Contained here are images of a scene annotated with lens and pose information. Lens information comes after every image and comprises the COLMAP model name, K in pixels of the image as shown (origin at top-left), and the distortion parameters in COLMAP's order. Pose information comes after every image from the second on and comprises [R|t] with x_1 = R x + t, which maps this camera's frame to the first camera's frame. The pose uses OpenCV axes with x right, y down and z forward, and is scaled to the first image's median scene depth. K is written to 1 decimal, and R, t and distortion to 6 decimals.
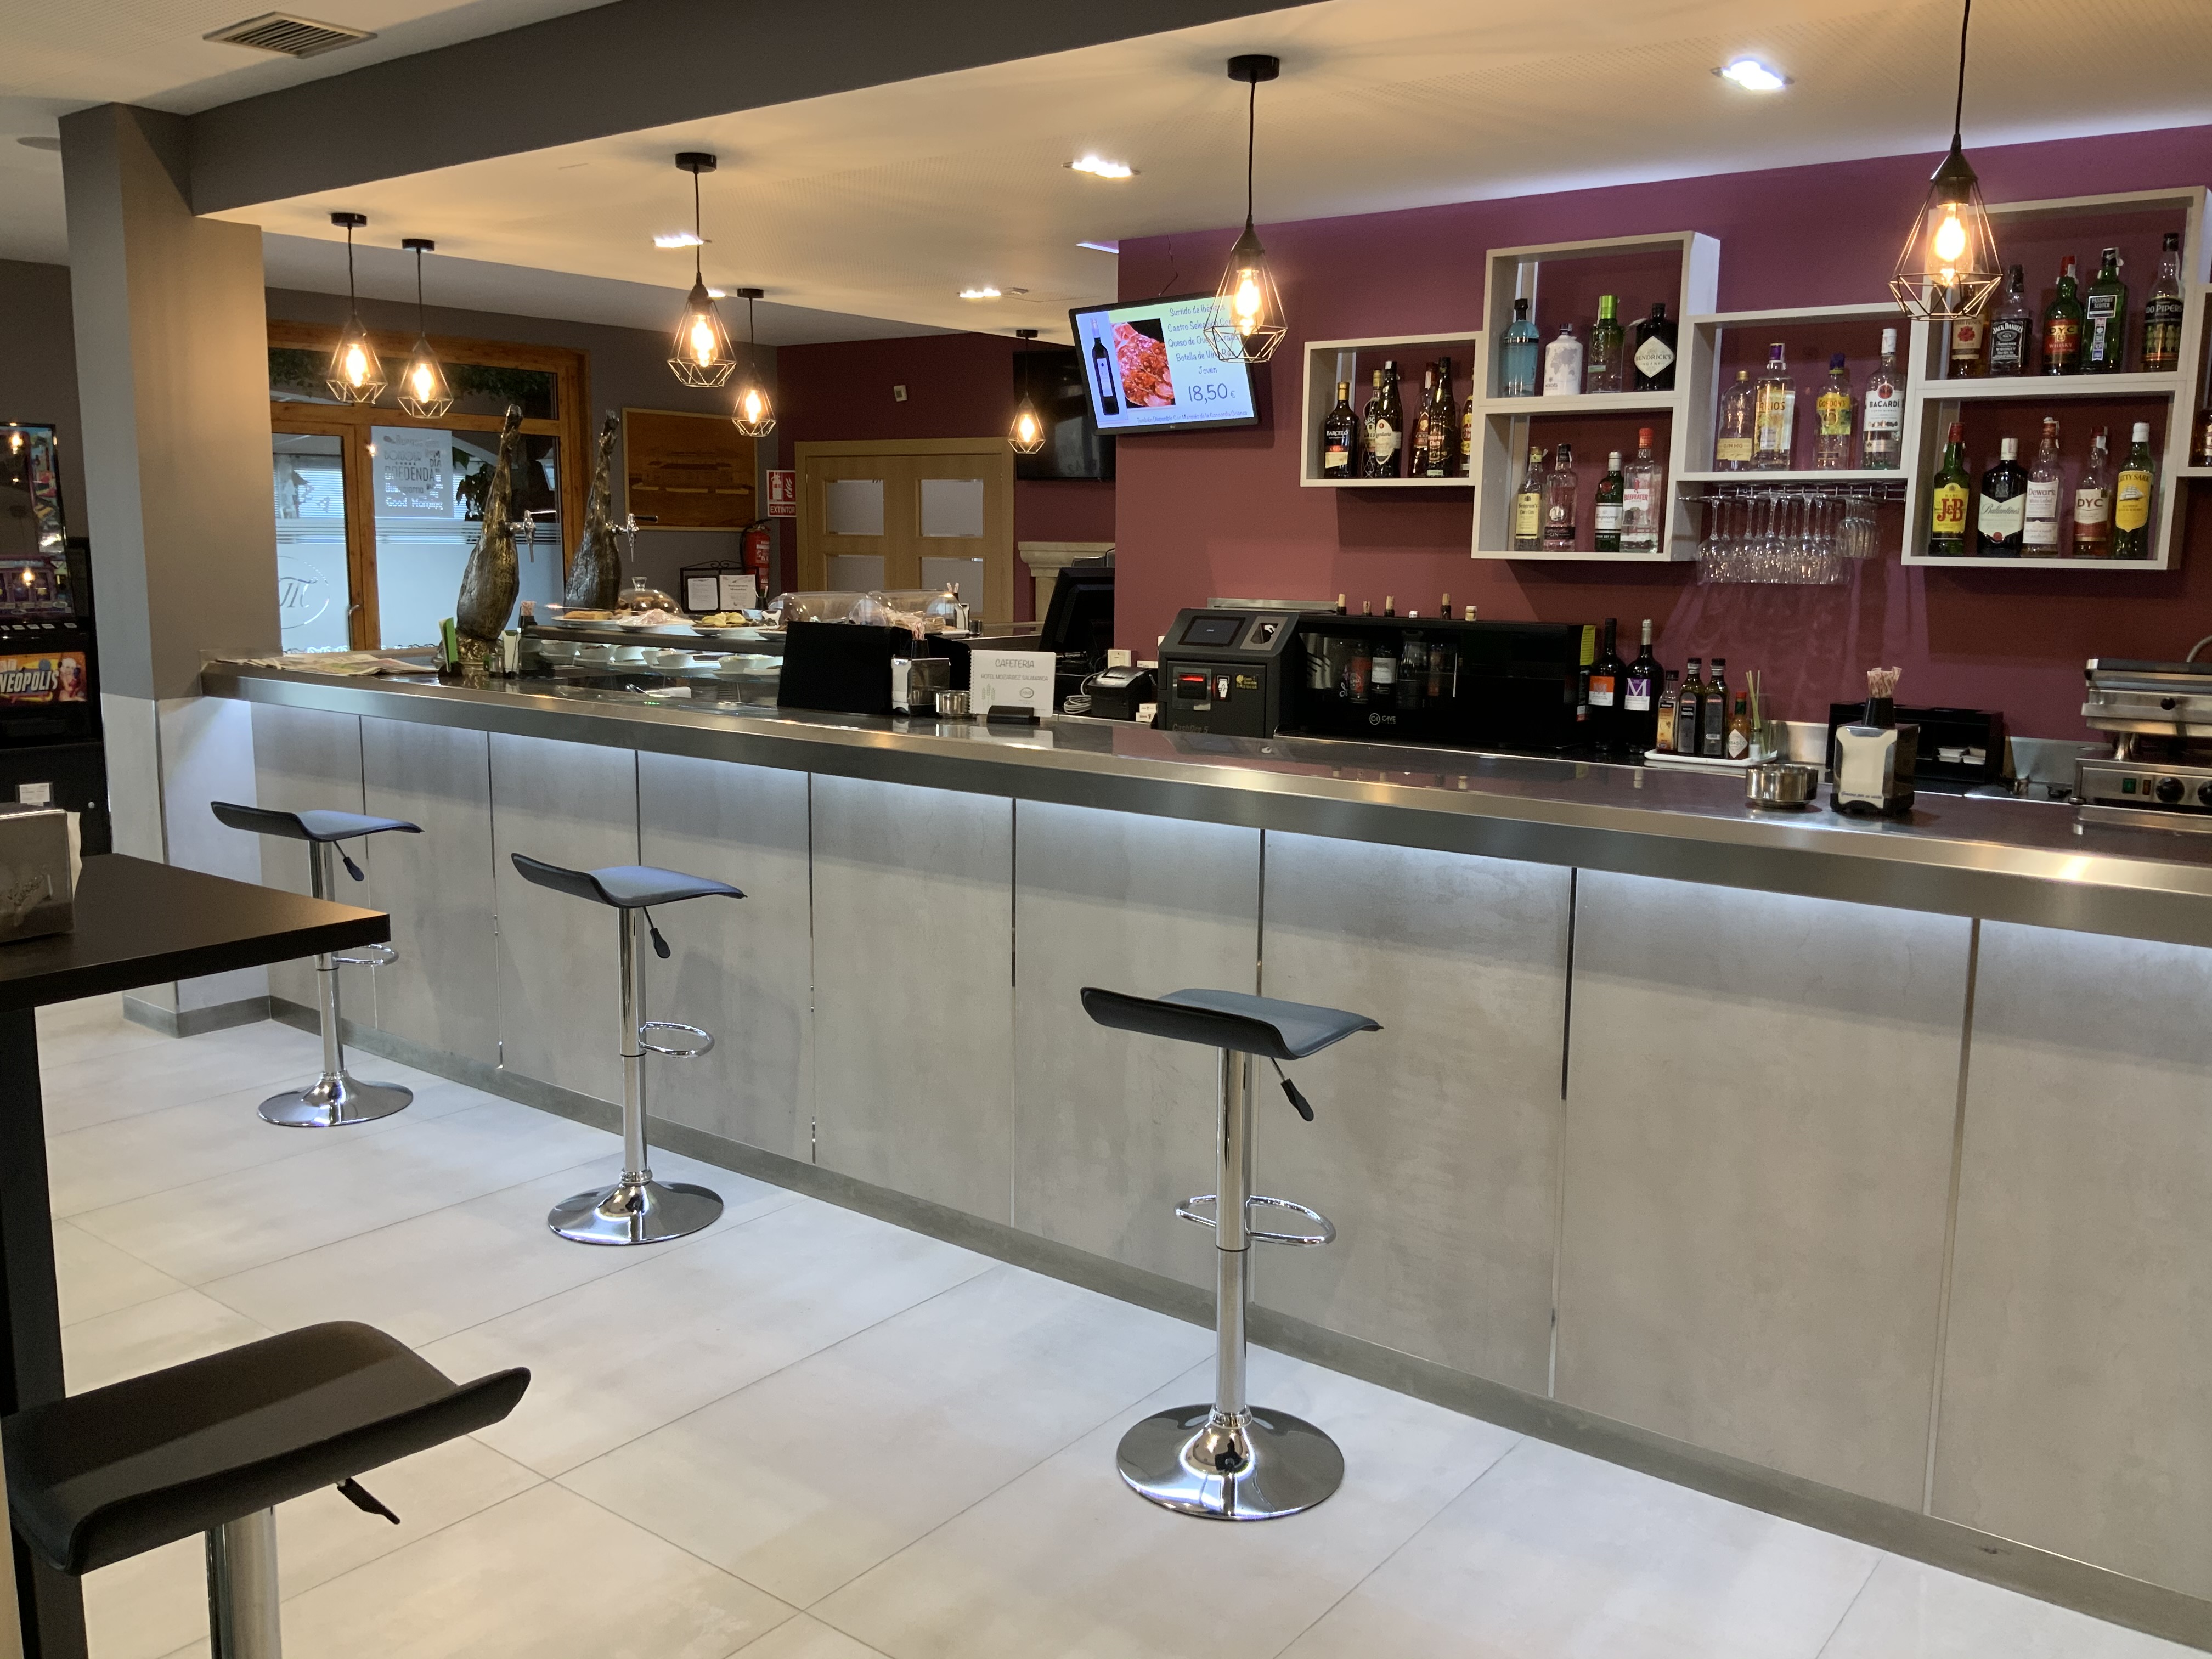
lens RADIAL K [[1834.5, 0, 1098.4], [0, 1834.5, 821.7], [0, 0, 1]] dist [0.124967, -0.275173]
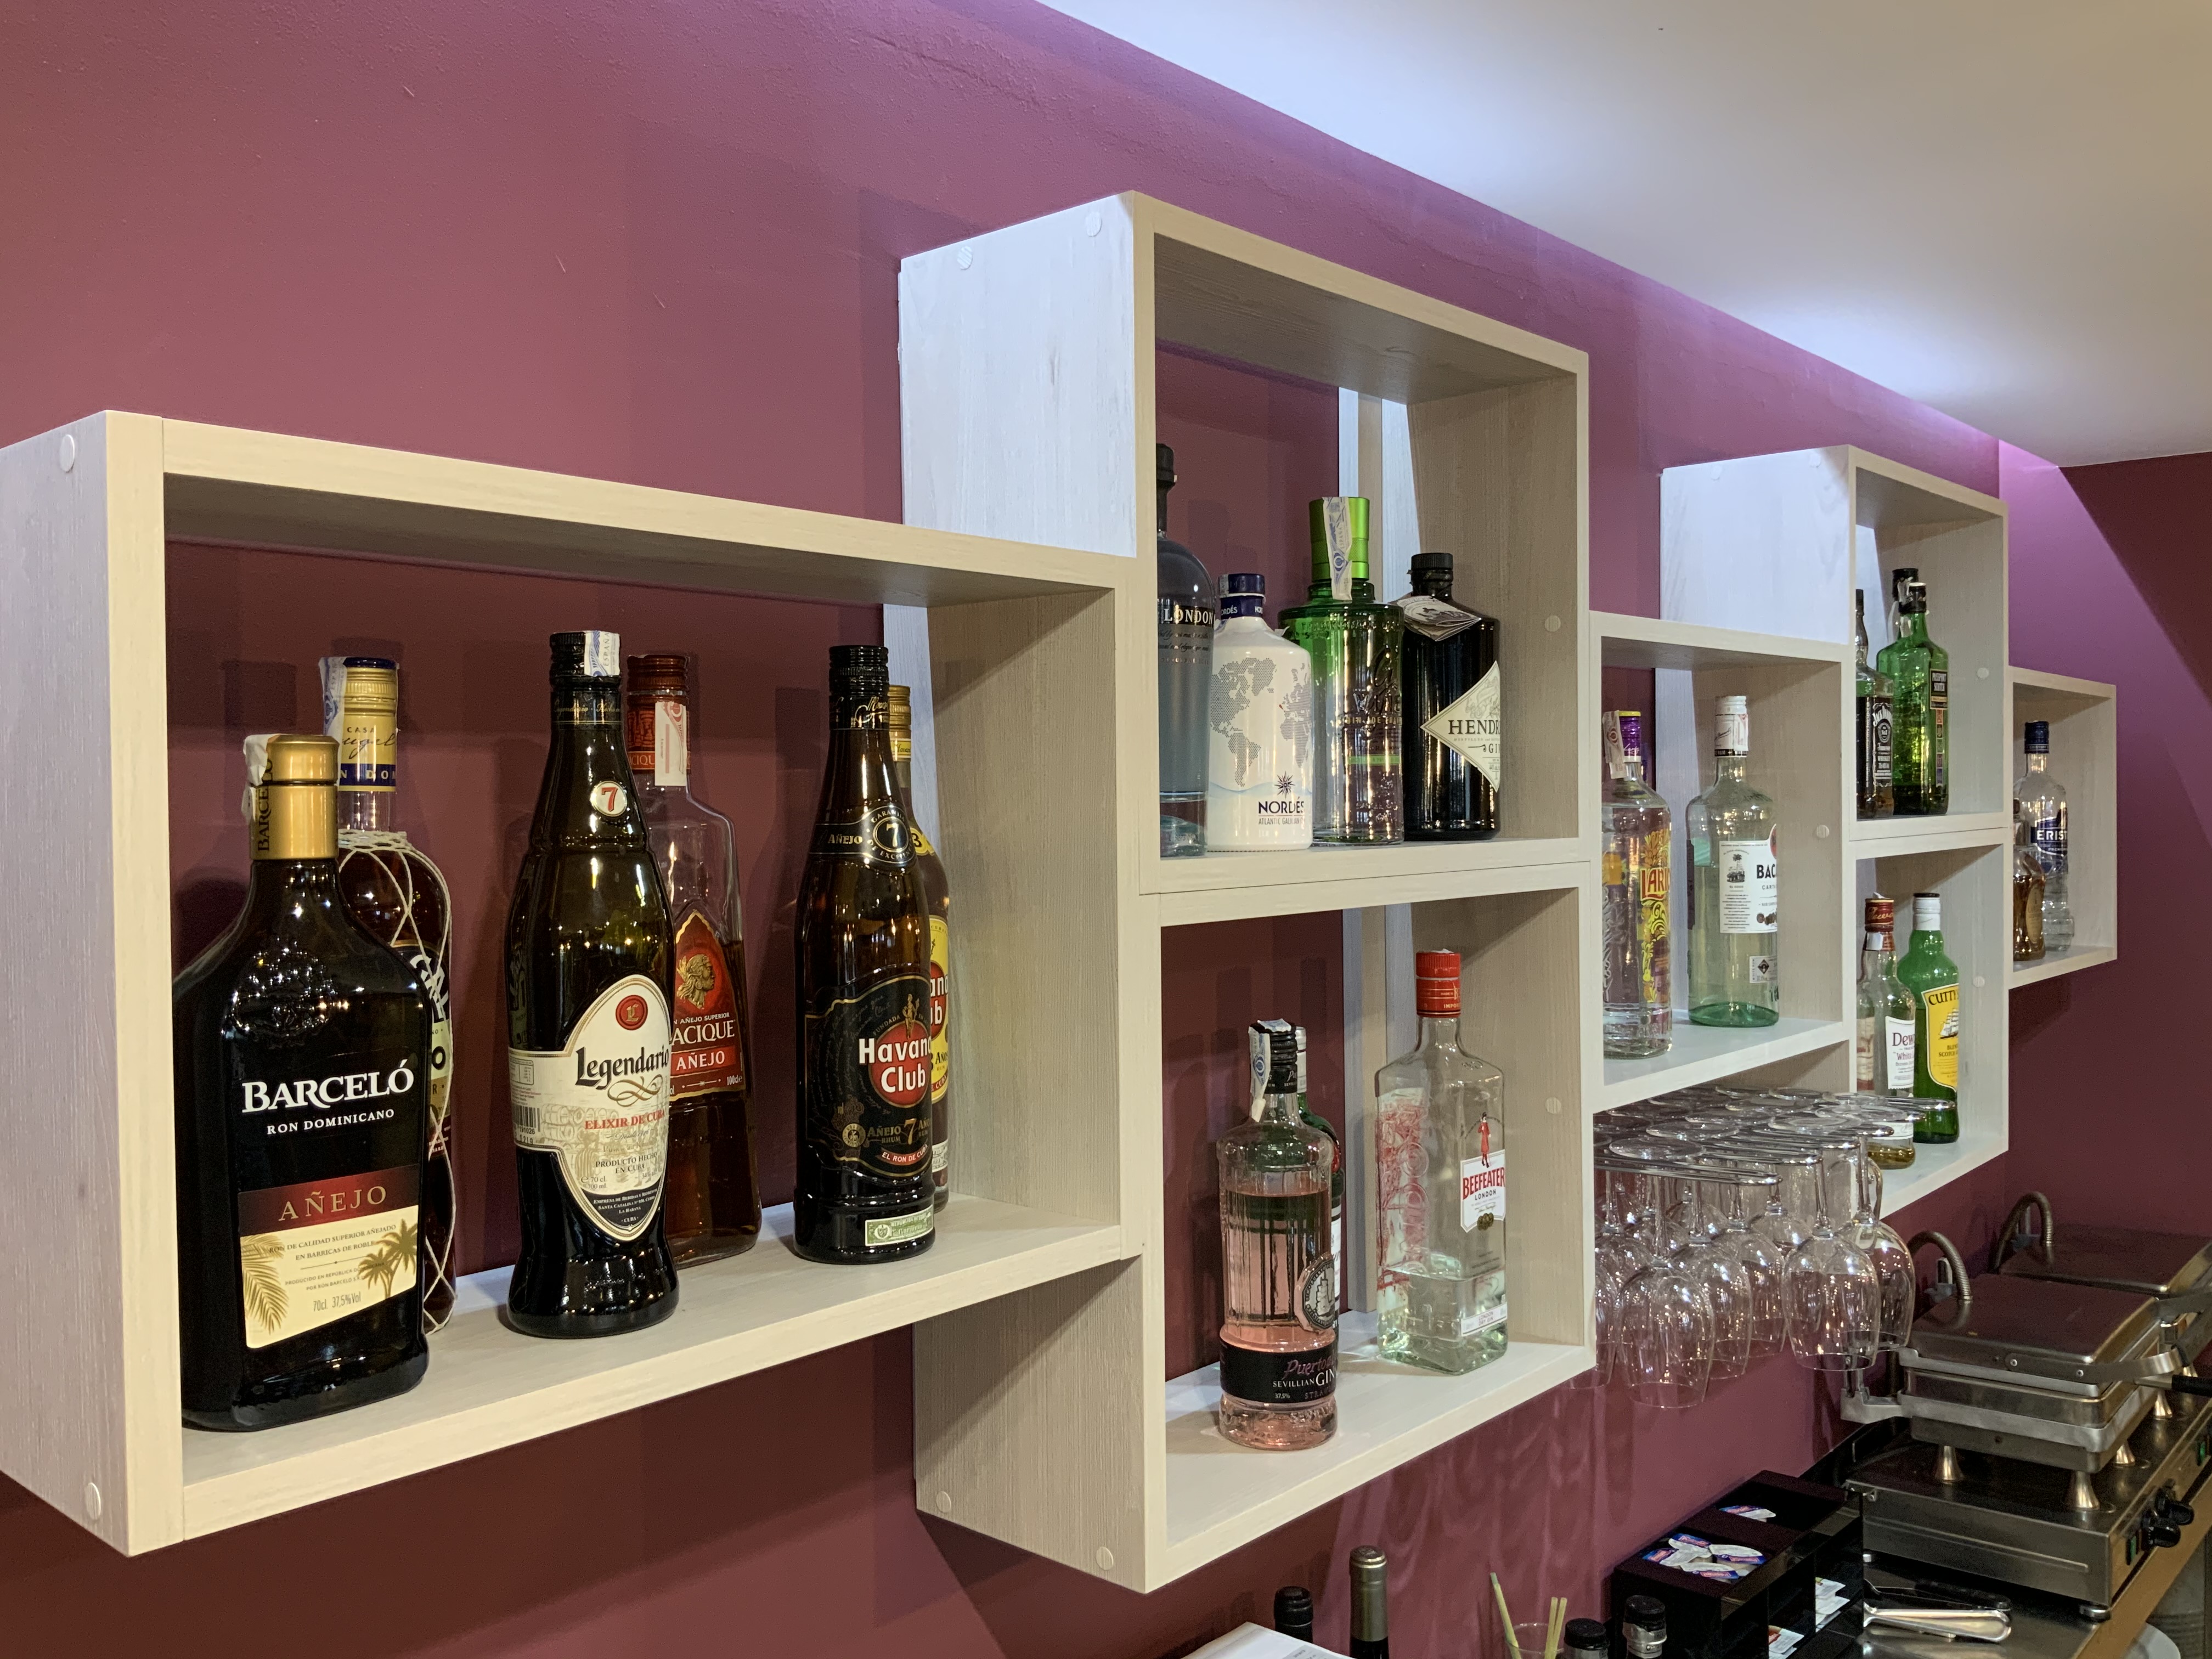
lens RADIAL K [[1834.5, 0, 1098.4], [0, 1834.5, 821.7], [0, 0, 1]] dist [0.124967, -0.275173]
pose [[0.072660, -0.029396, 0.996923, -0.006391], [0.167124, 0.985791, 0.016887, -0.230320], [-0.983255, 0.165383, 0.076540, 0.958273]]
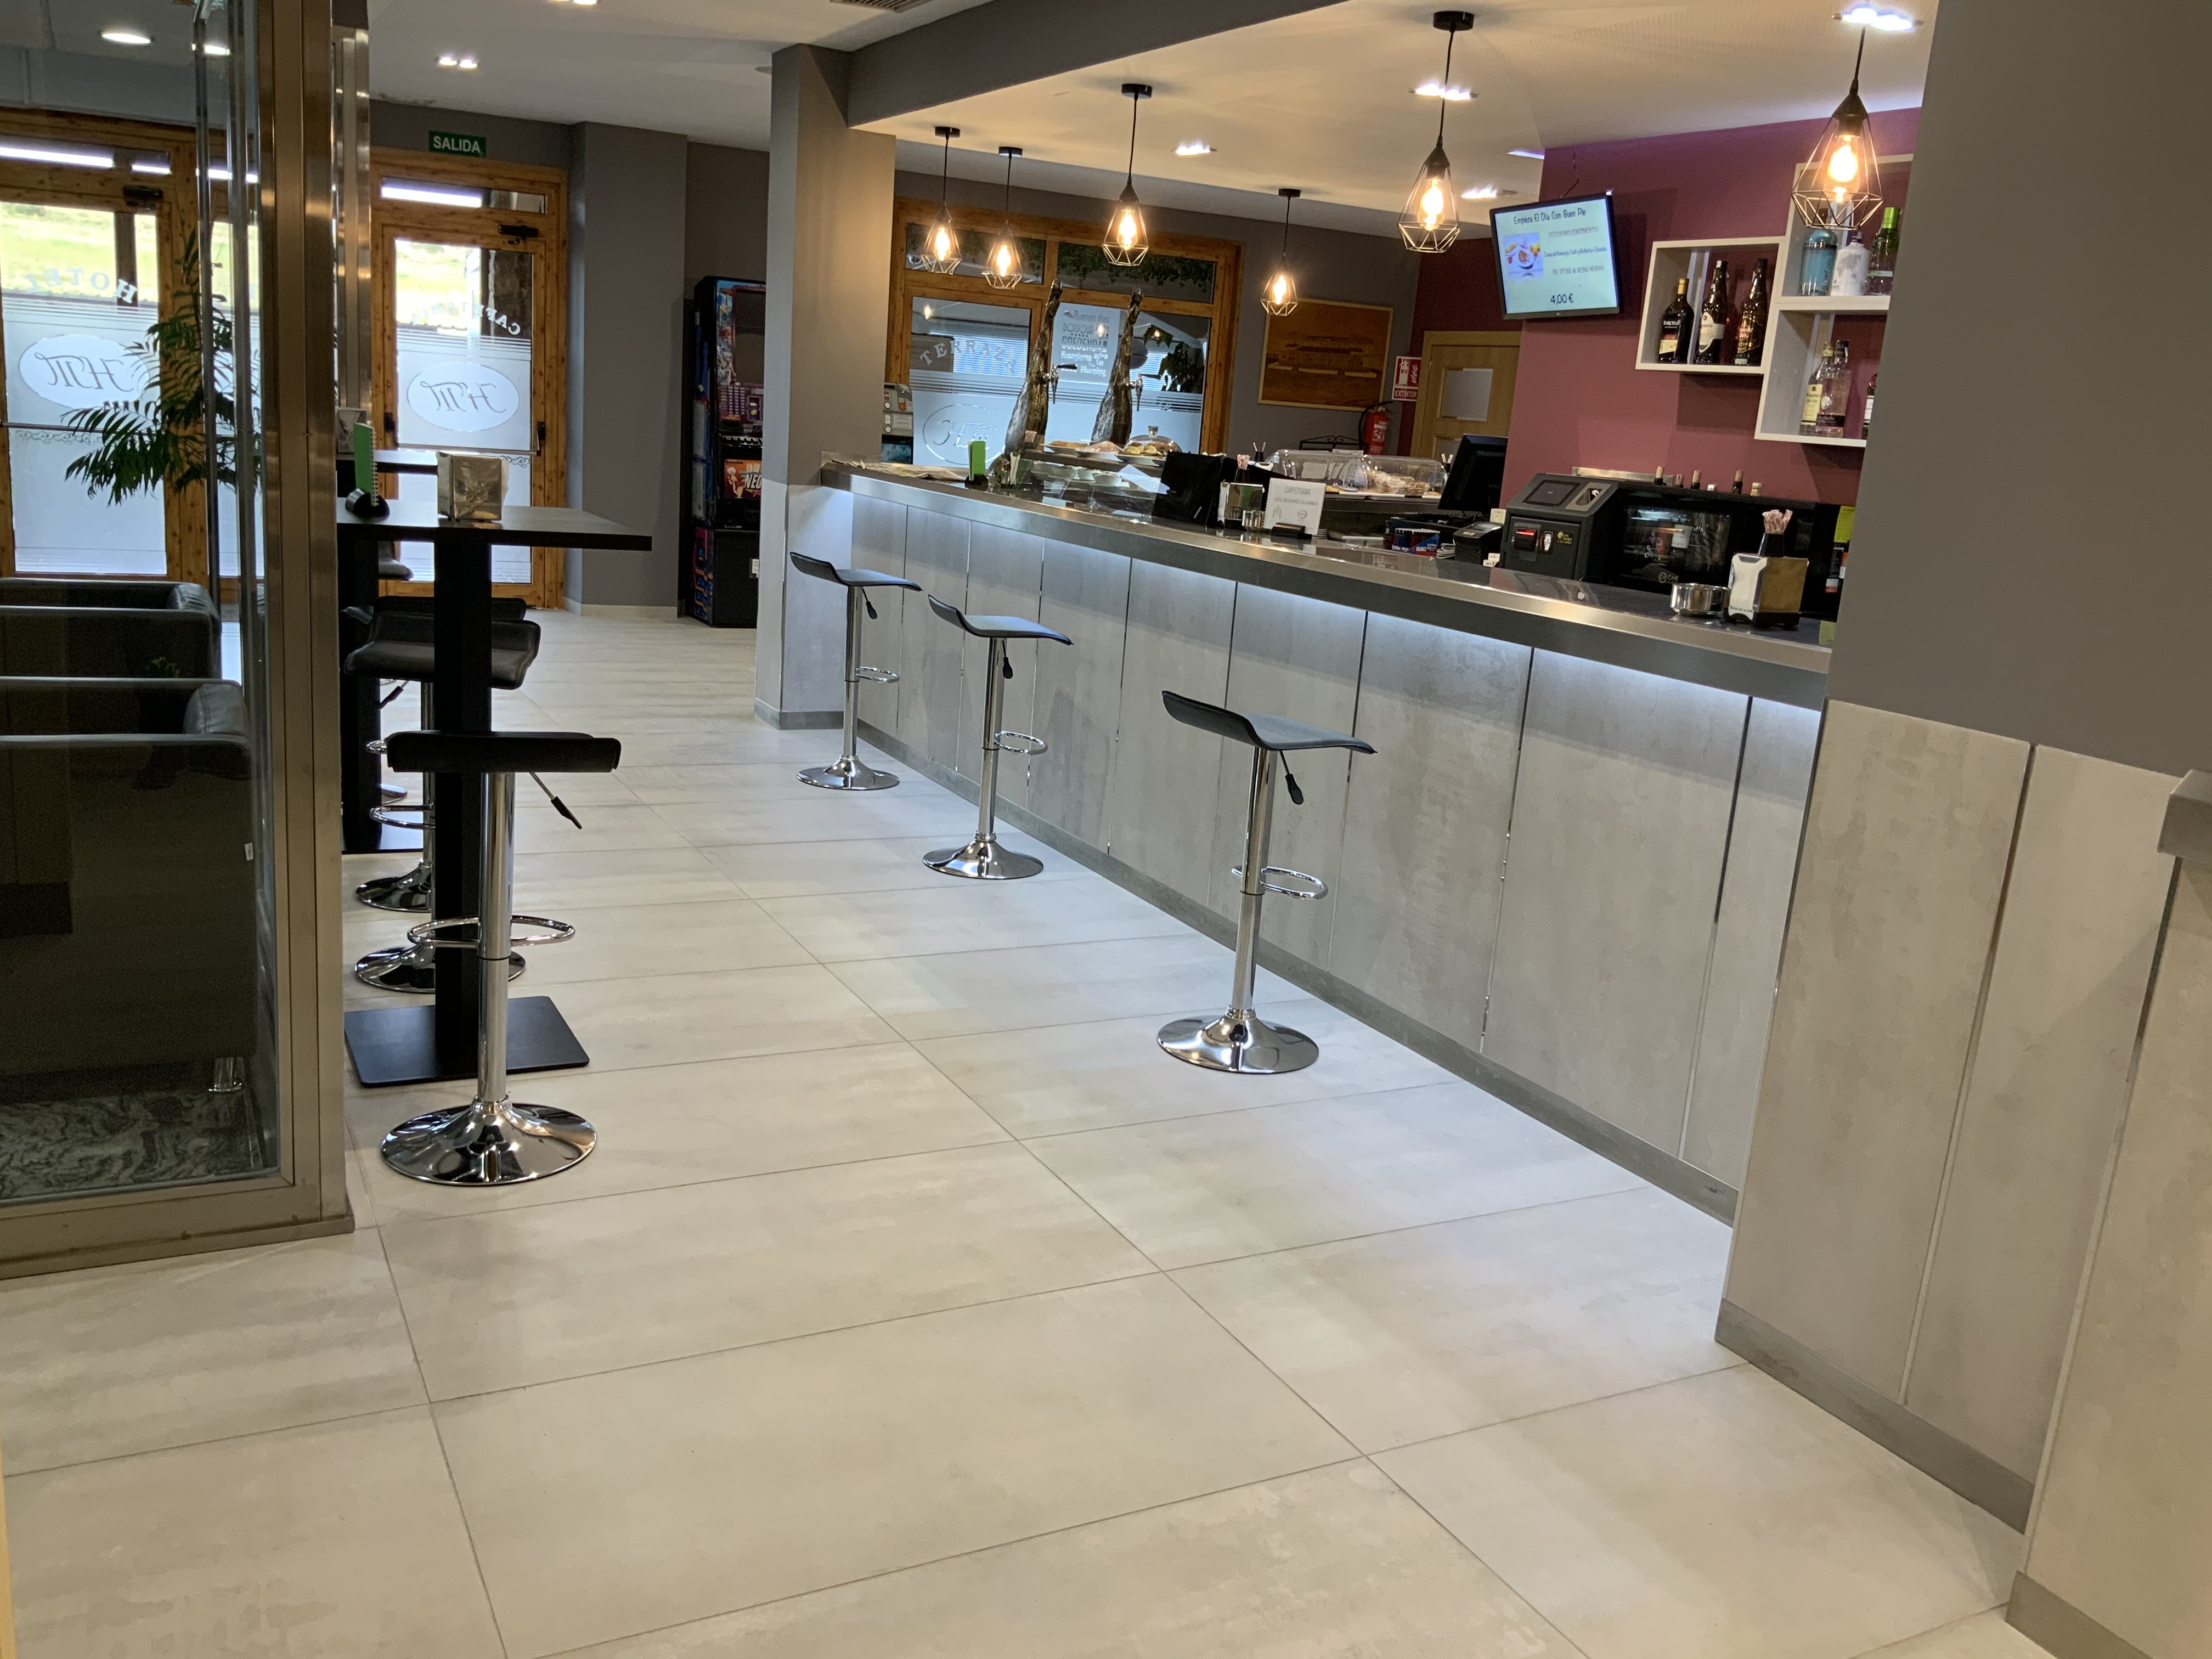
lens RADIAL K [[1852.1, 0, 1106.0], [0, 1852.1, 829.5], [0, 0, 1]] dist [0.162795, -0.382013]
pose [[0.906083, 0.151289, -0.395128, 0.328598], [-0.131533, 0.988333, 0.076795, 0.055942], [0.402136, -0.017610, 0.915411, -0.211495]]
